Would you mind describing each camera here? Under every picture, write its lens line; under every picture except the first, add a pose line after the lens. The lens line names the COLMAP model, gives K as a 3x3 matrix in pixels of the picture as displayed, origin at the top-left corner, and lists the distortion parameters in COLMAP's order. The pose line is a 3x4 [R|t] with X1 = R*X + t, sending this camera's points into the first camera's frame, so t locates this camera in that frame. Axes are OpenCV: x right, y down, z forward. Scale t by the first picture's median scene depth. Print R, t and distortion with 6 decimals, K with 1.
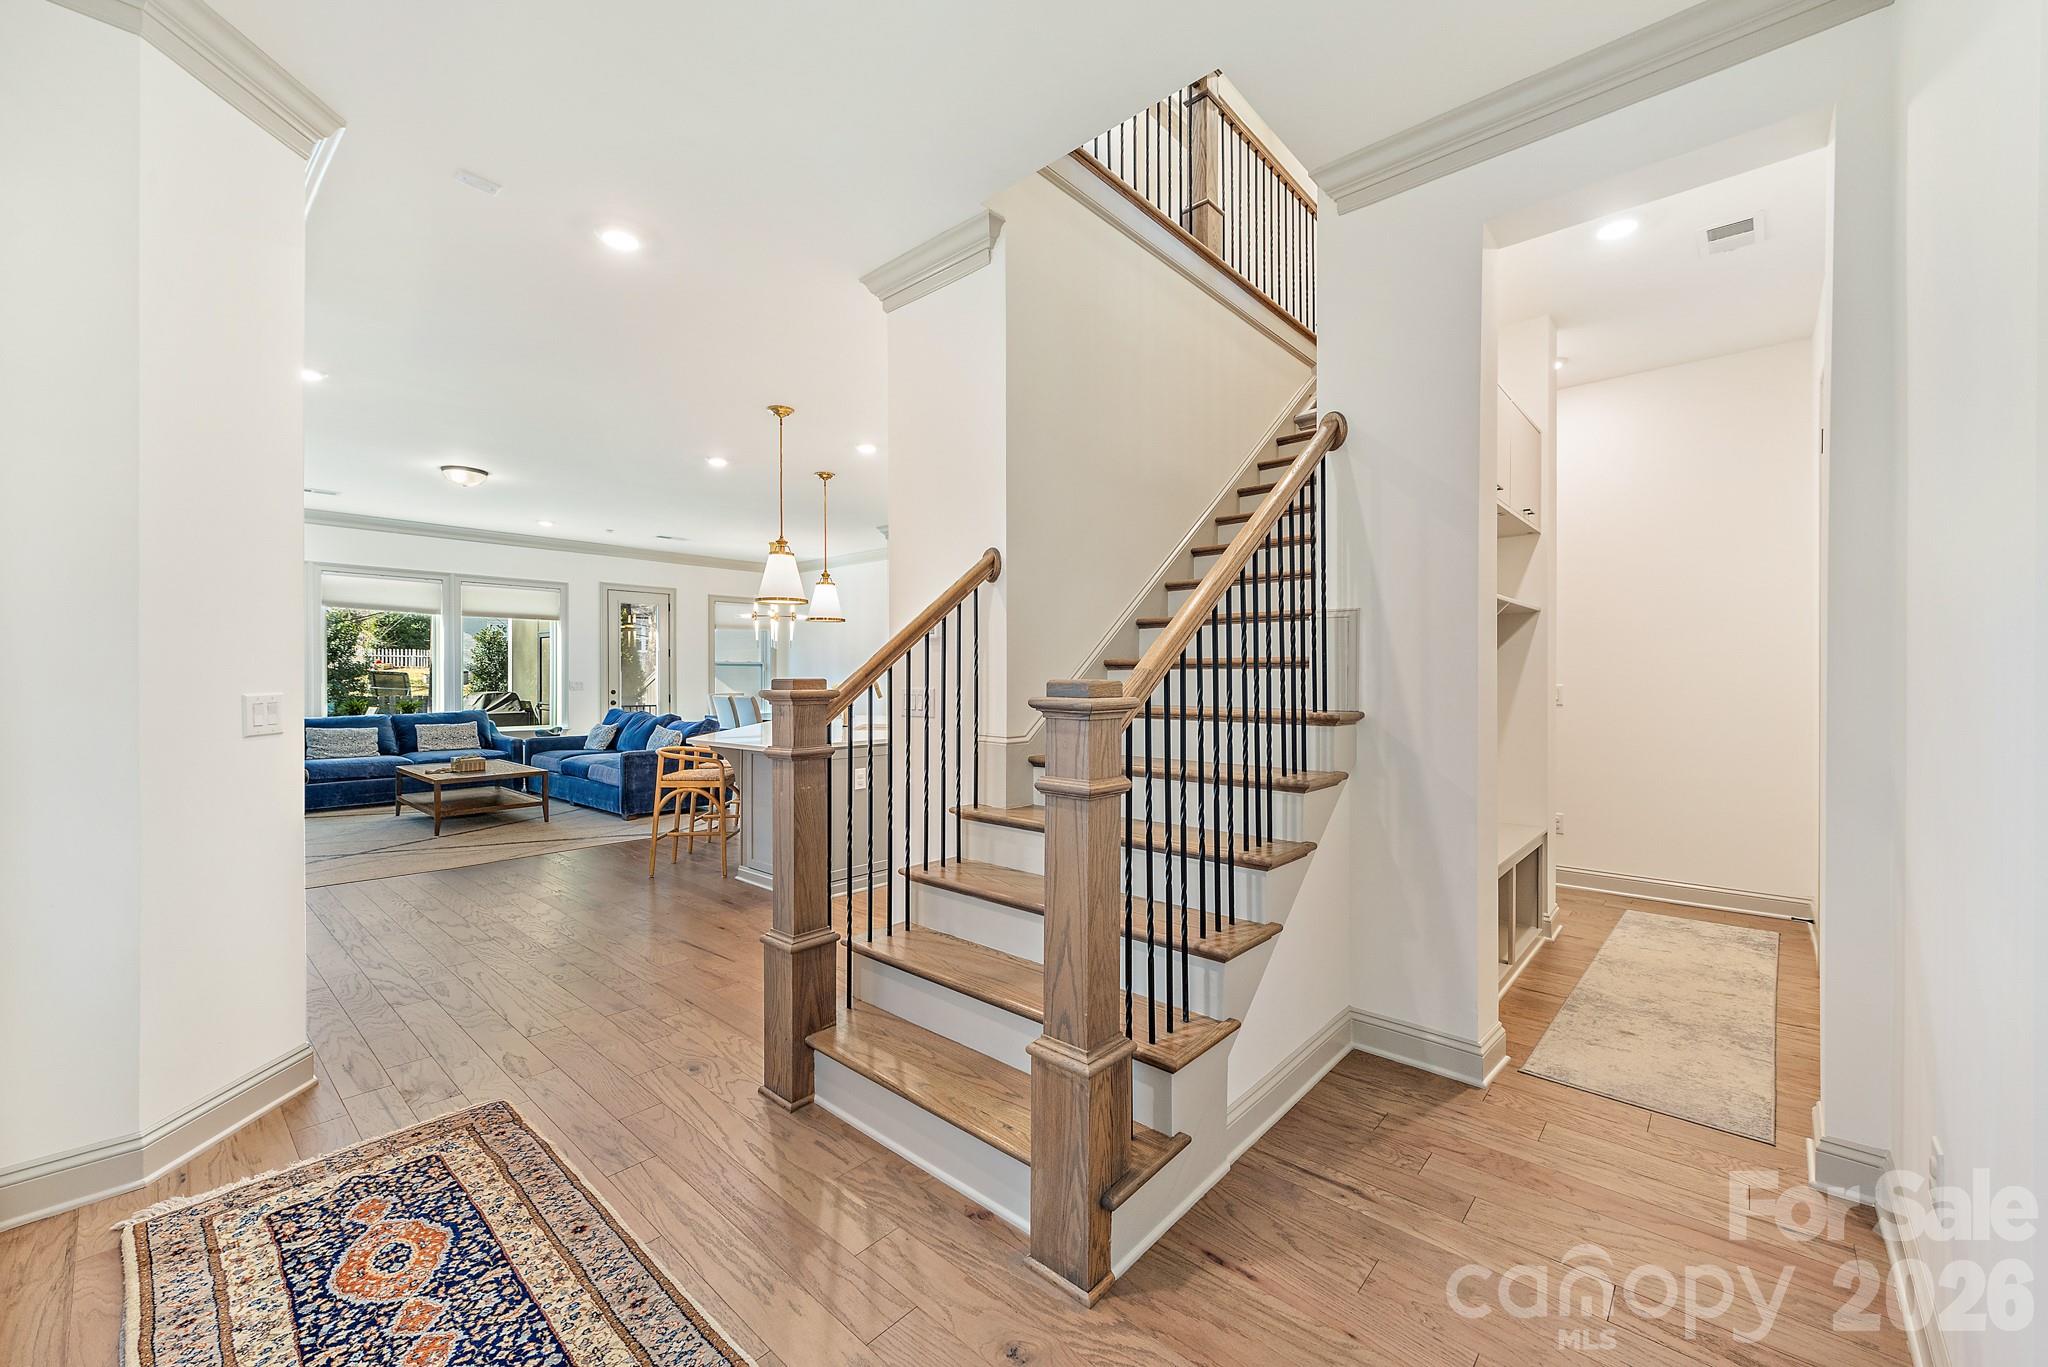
lens RADIAL K [[800.8, 0, 1038.9], [0, 800.8, 681.2], [0, 0, 1]] dist [0.011285, -0.002553]
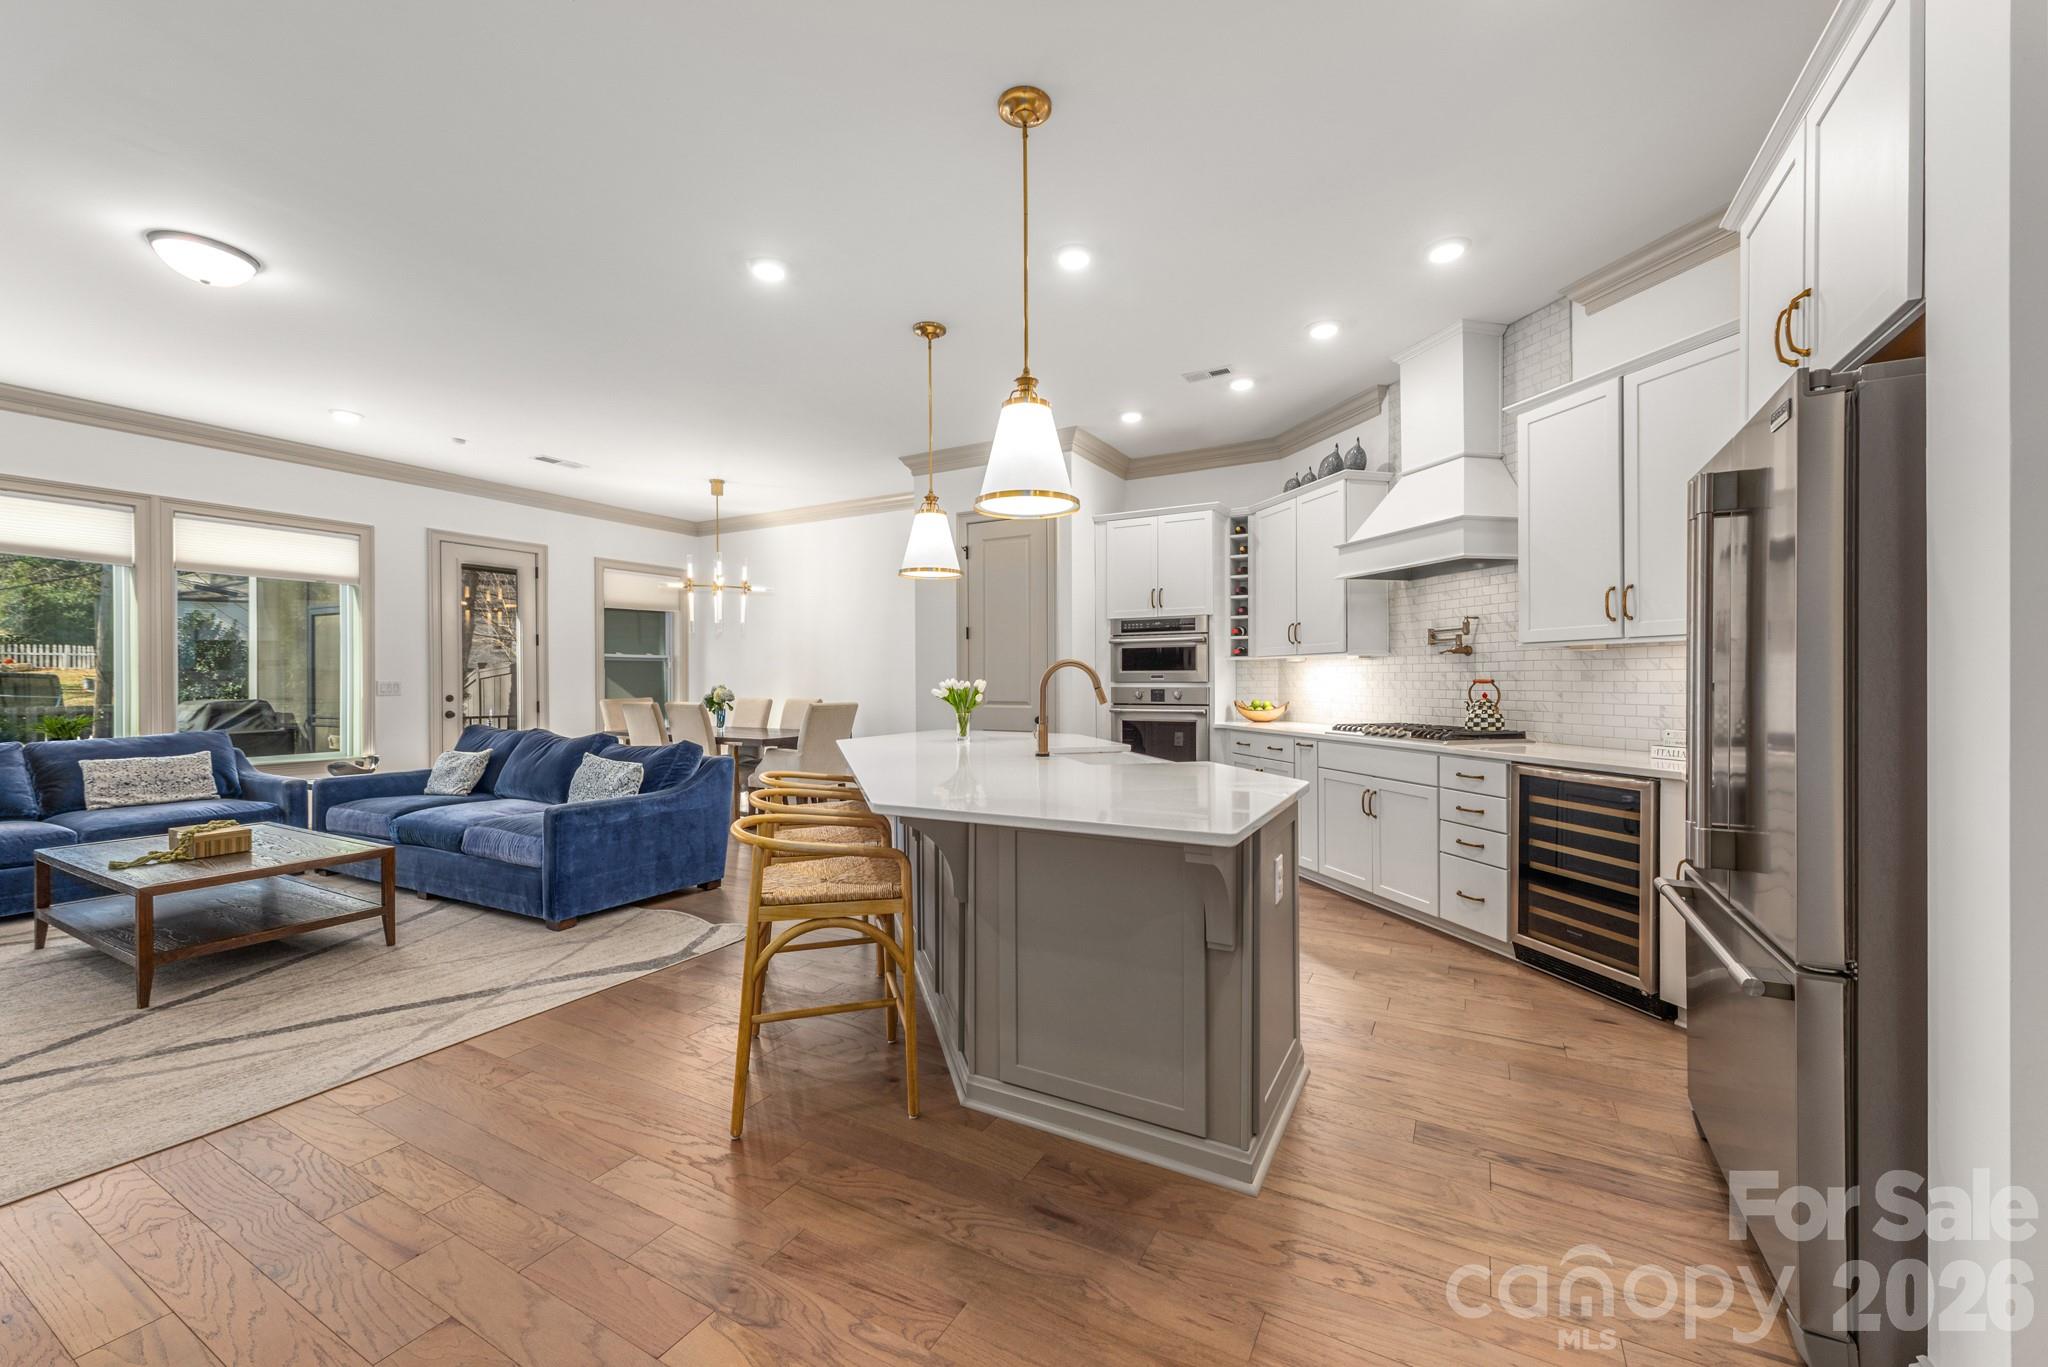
lens RADIAL K [[800.8, 0, 1032.6], [0, 800.8, 681.4], [0, 0, 1]] dist [0.011285, -0.002553]
pose [[0.977100, -0.004168, 0.212738, -0.248617], [0.004886, 0.999984, -0.002845, 0.004734], [-0.212723, 0.003819, 0.977105, 0.312752]]
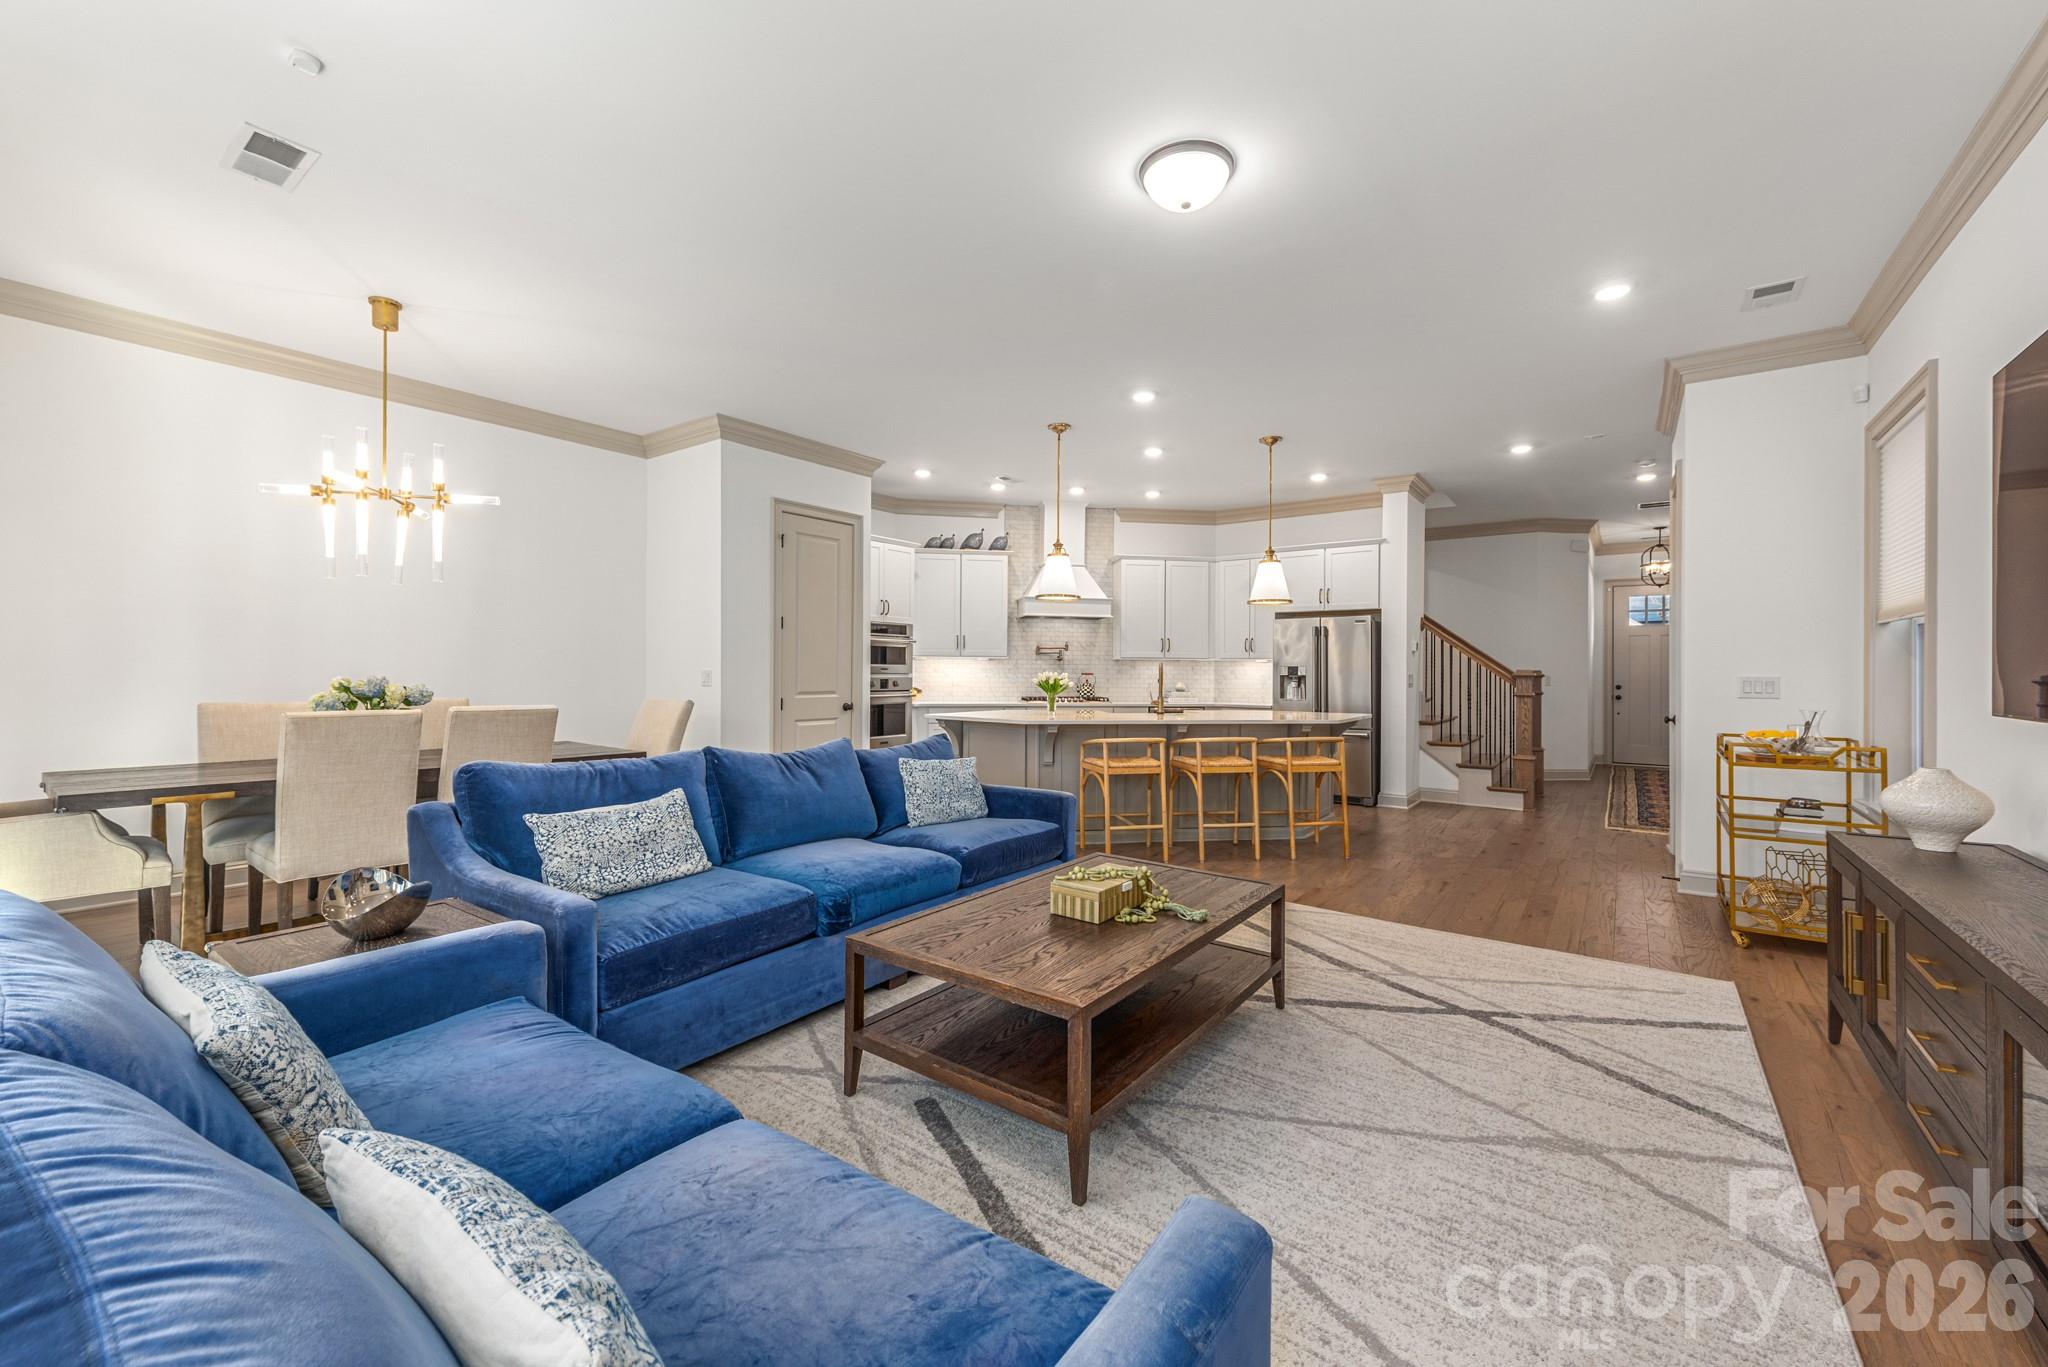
lens RADIAL K [[802.6, 0, 1029.9], [0, 802.6, 670.6], [0, 0, 1]] dist [-0.000258, -0.000023]
pose [[-0.086228, 0.000668, 0.996275, -0.859095], [-0.001254, 0.999999, -0.000779, 0.001502], [-0.996275, -0.001316, -0.086227, 0.855081]]
